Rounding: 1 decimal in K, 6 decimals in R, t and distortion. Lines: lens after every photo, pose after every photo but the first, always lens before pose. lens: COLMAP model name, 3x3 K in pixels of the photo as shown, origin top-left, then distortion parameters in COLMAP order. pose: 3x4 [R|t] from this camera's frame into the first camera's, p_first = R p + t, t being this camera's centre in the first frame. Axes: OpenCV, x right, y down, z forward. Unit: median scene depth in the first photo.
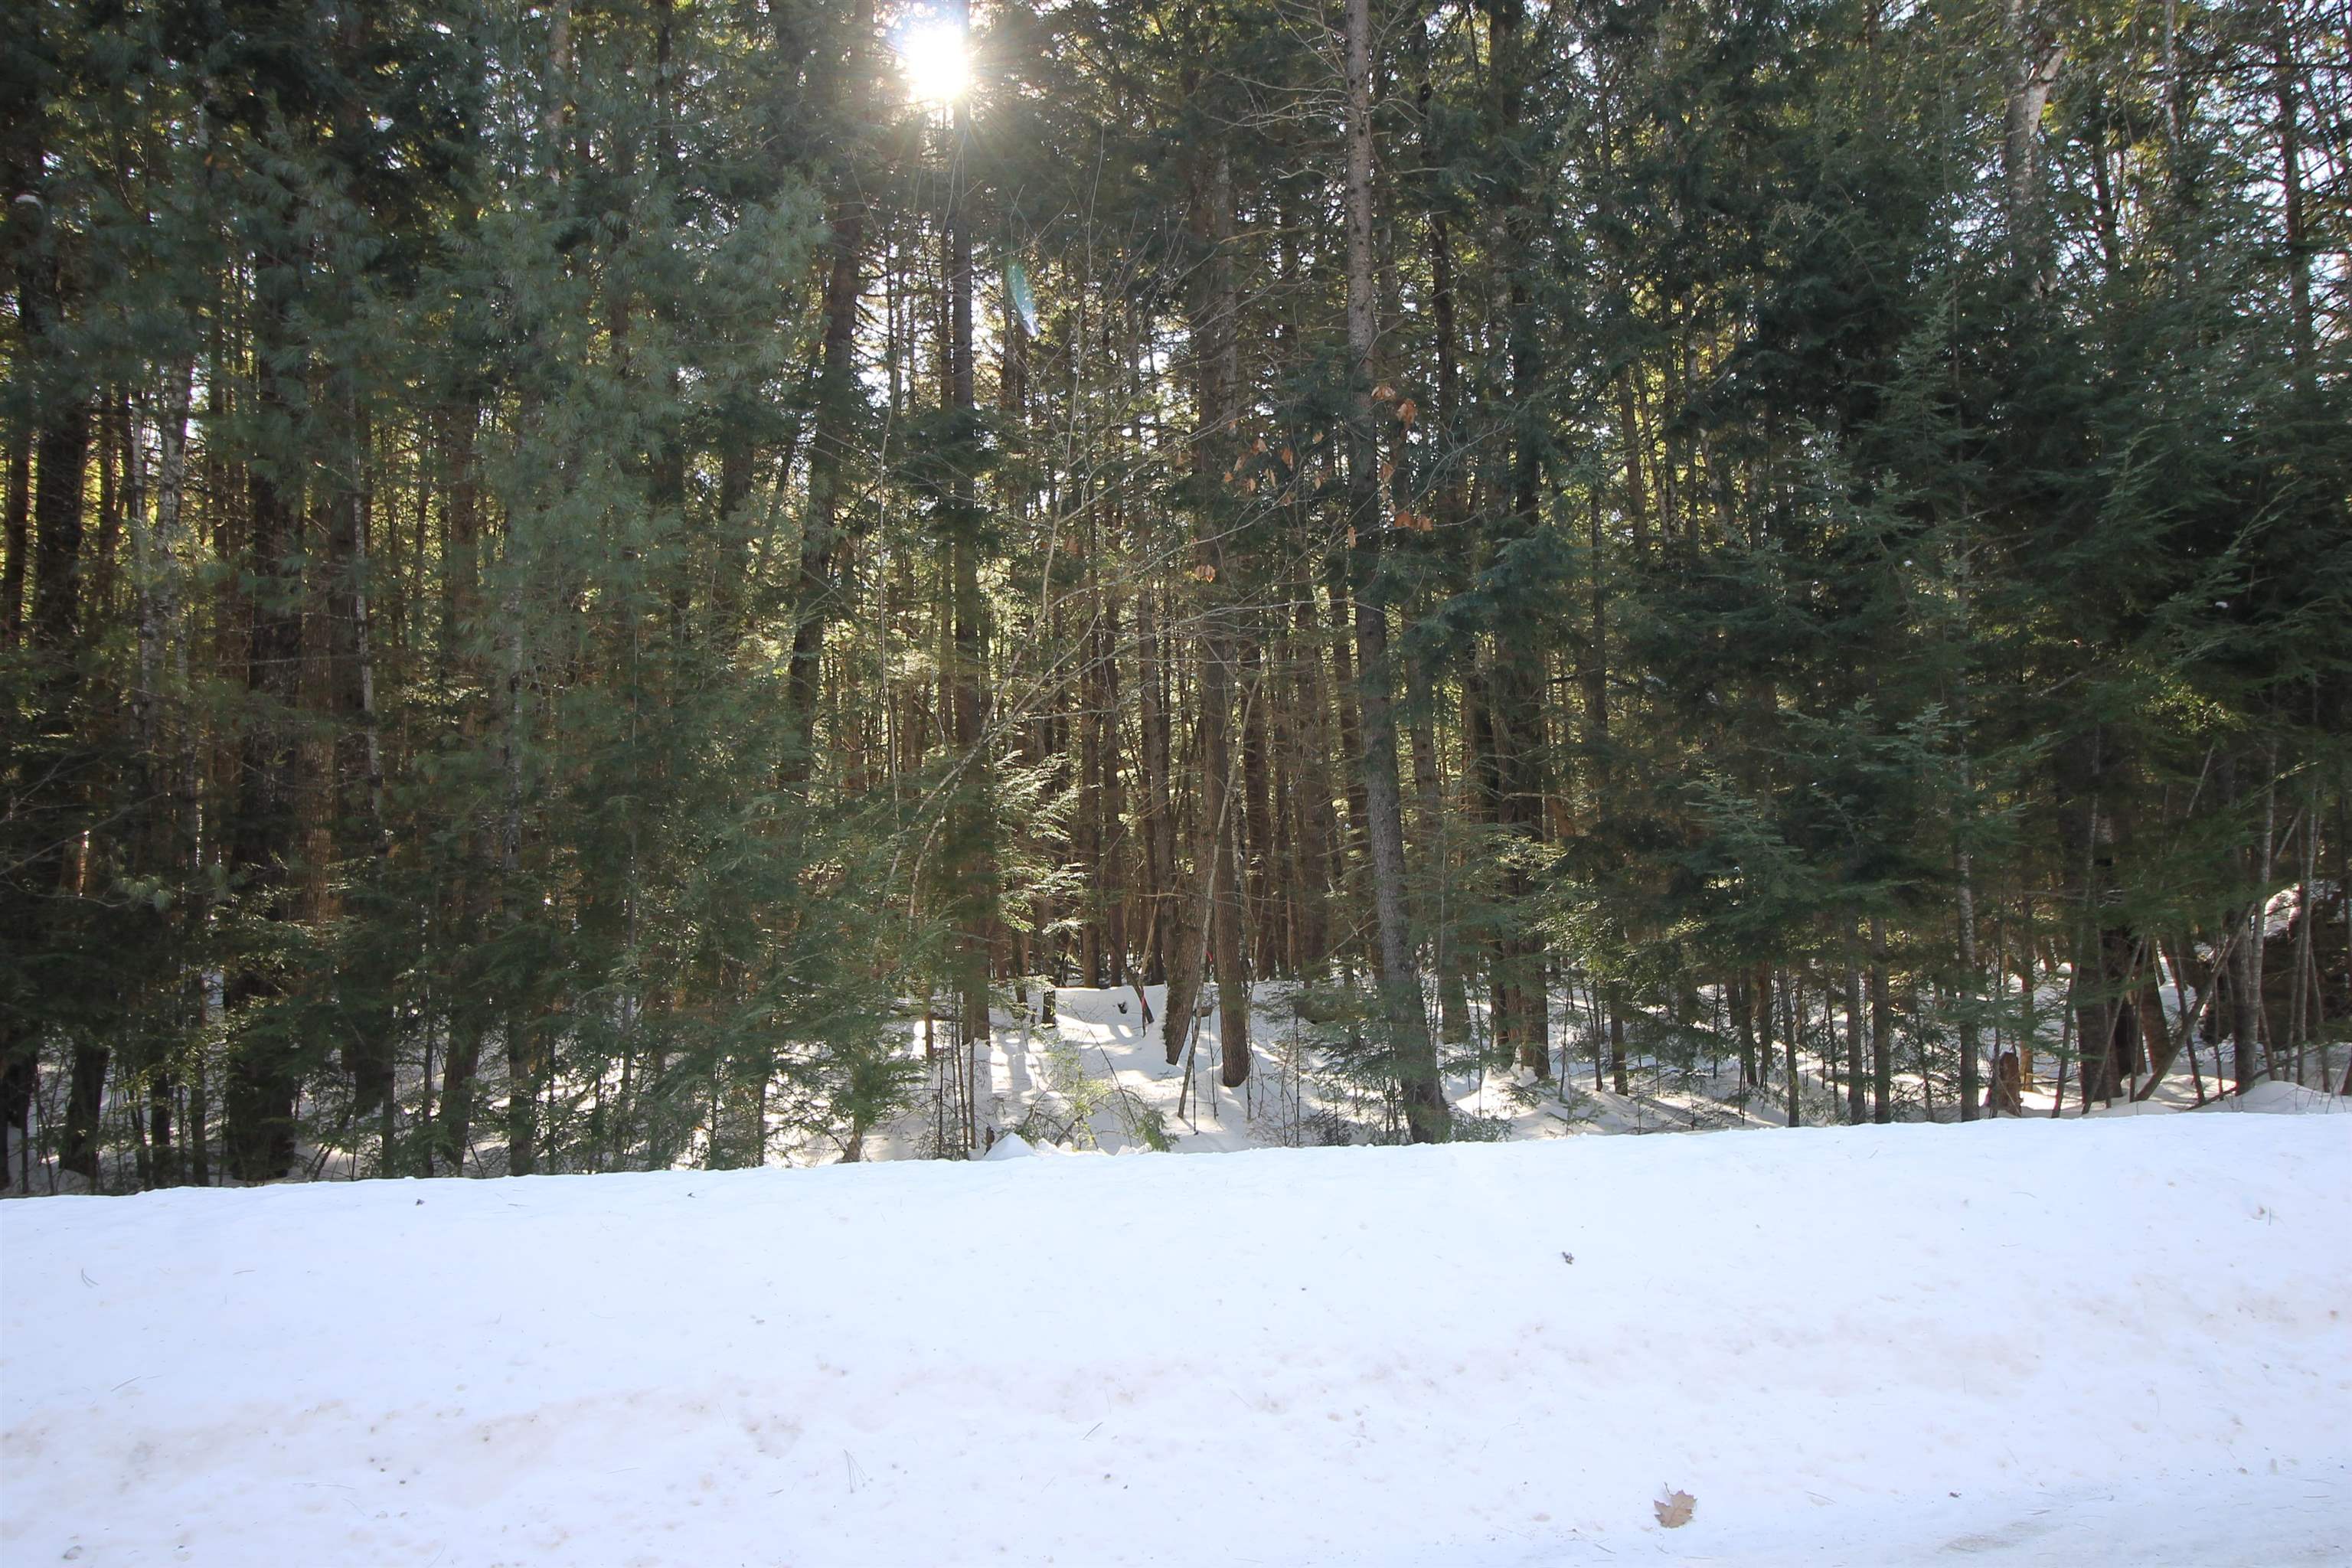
lens RADIAL K [[1590.5, 0, 1176.0], [0, 1590.5, 784.0], [0, 0, 1]] dist [0.008712, -0.010870]
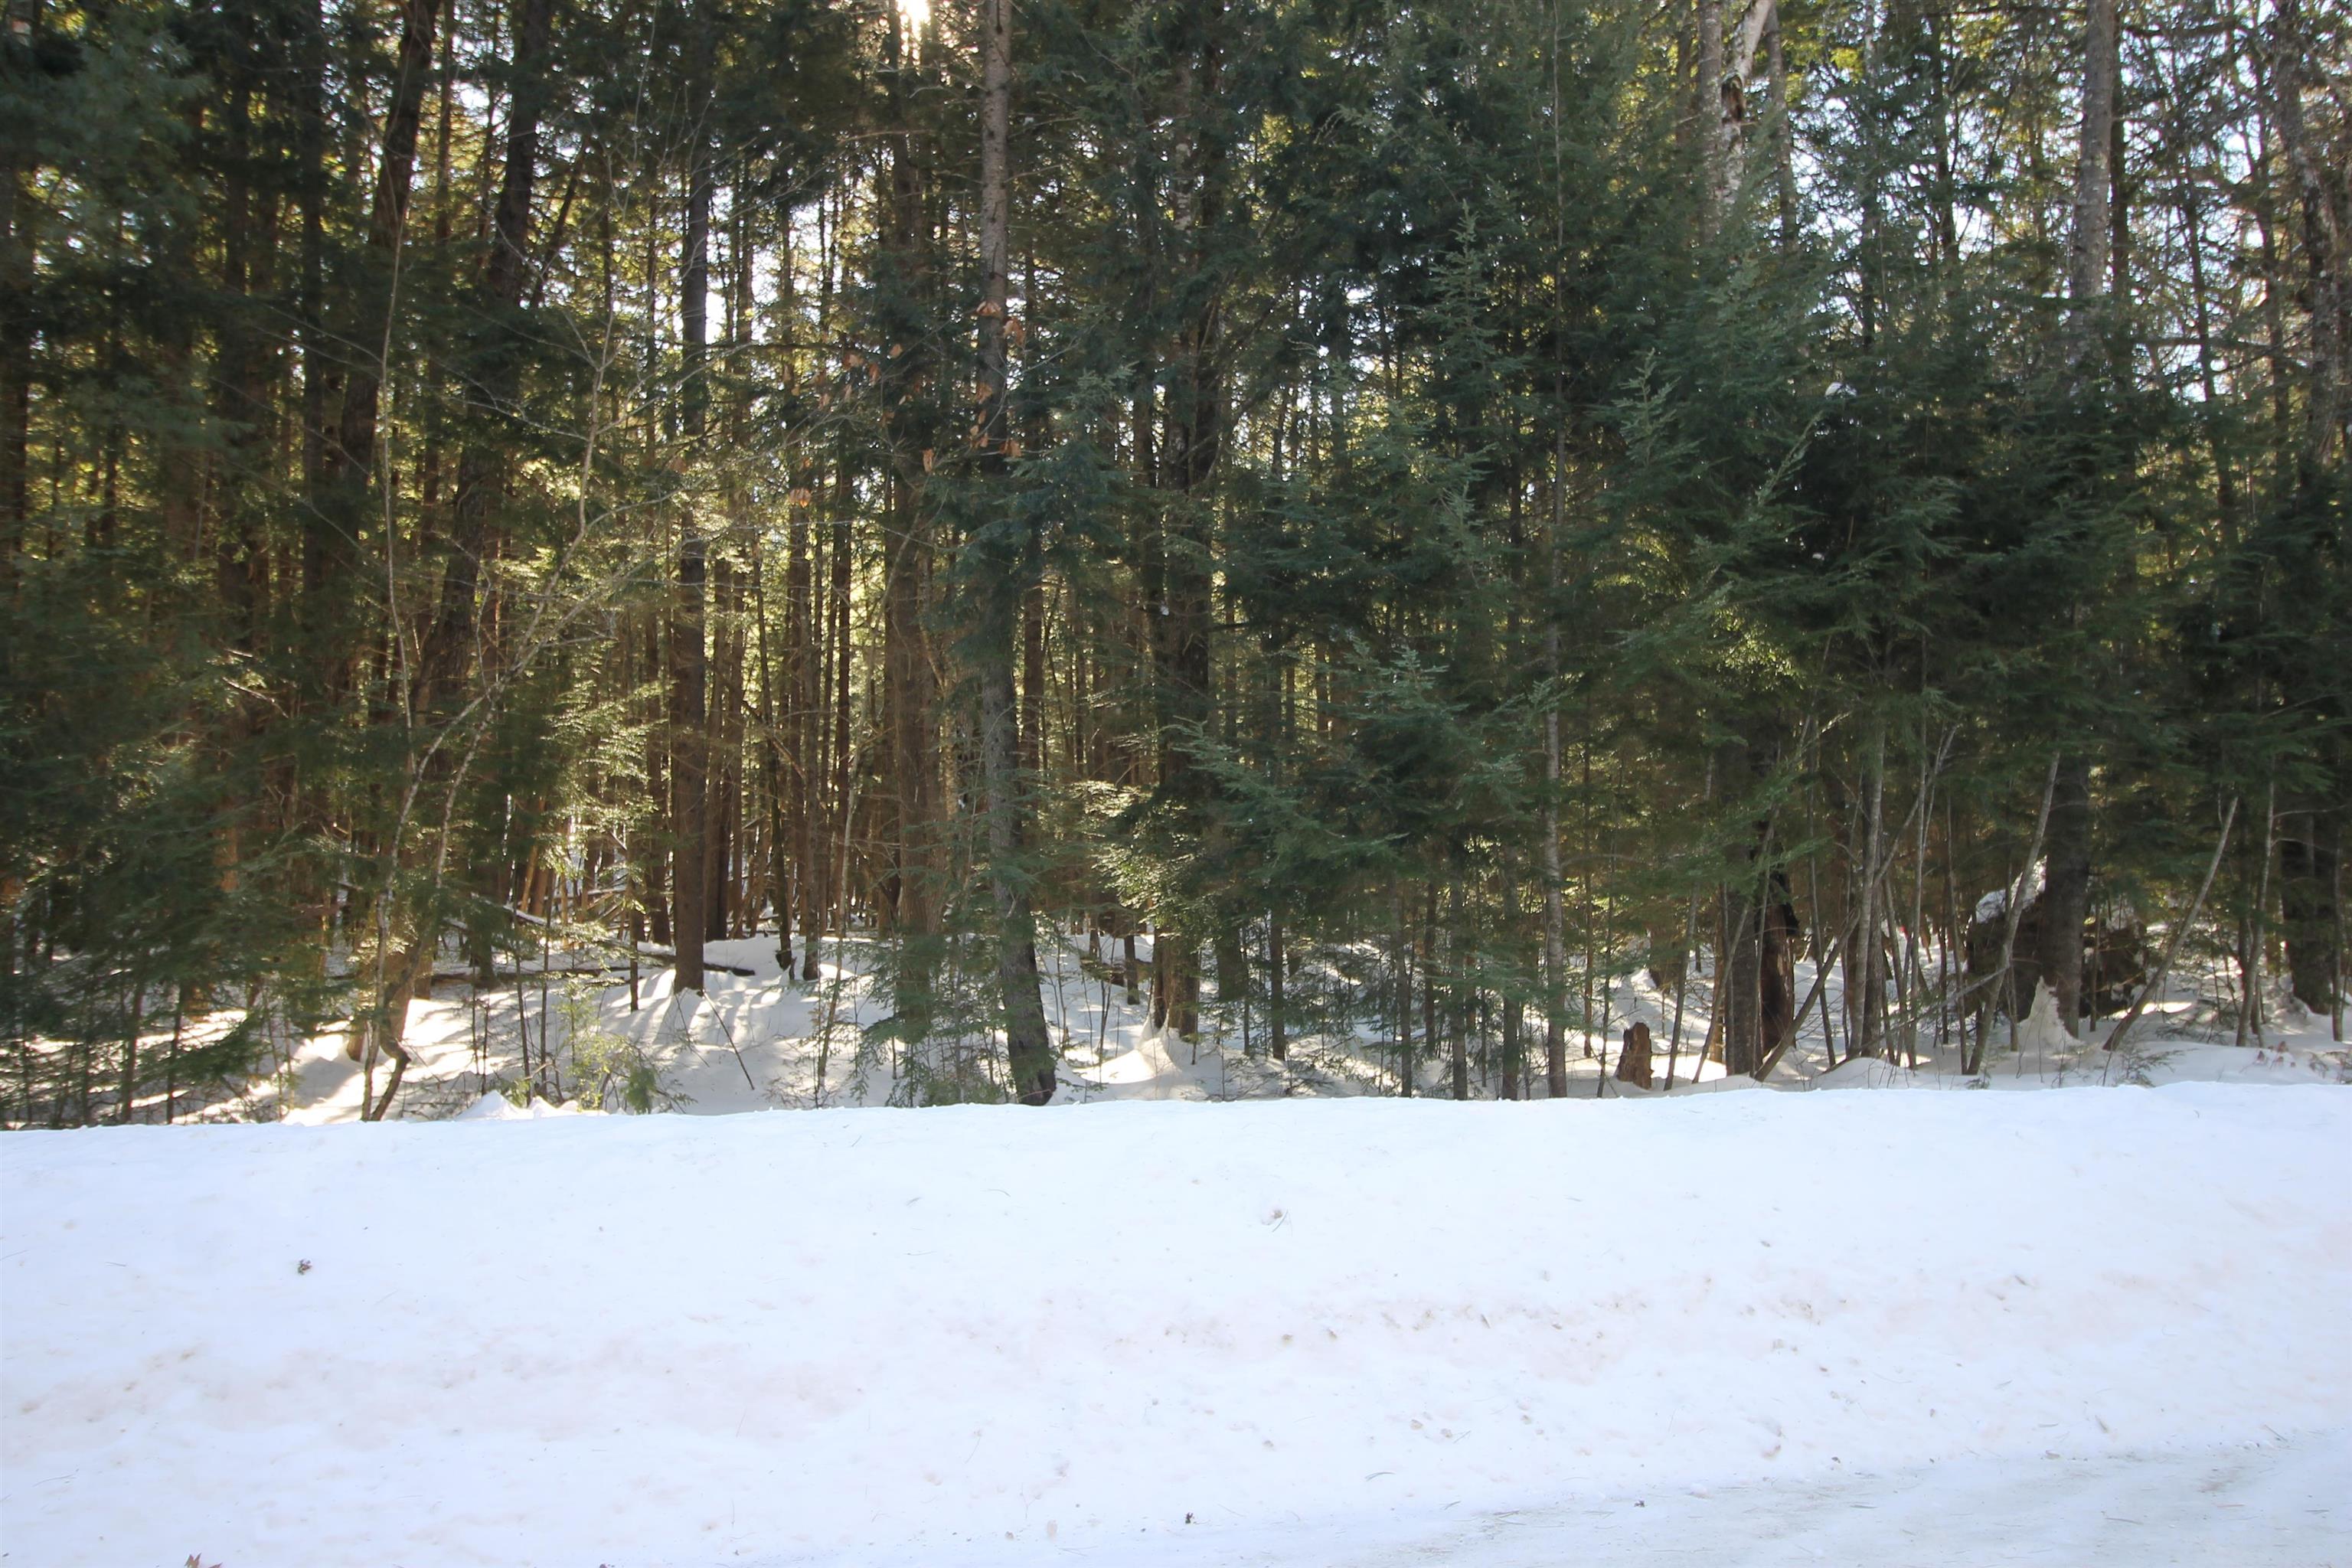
lens RADIAL K [[1590.5, 0, 1176.0], [0, 1590.5, 784.0], [0, 0, 1]] dist [0.008712, -0.010870]
pose [[0.999076, 0.022256, 0.036774, 0.164888], [-0.023306, 0.999326, 0.028366, 0.003483], [-0.036118, -0.029196, 0.998921, 0.041678]]
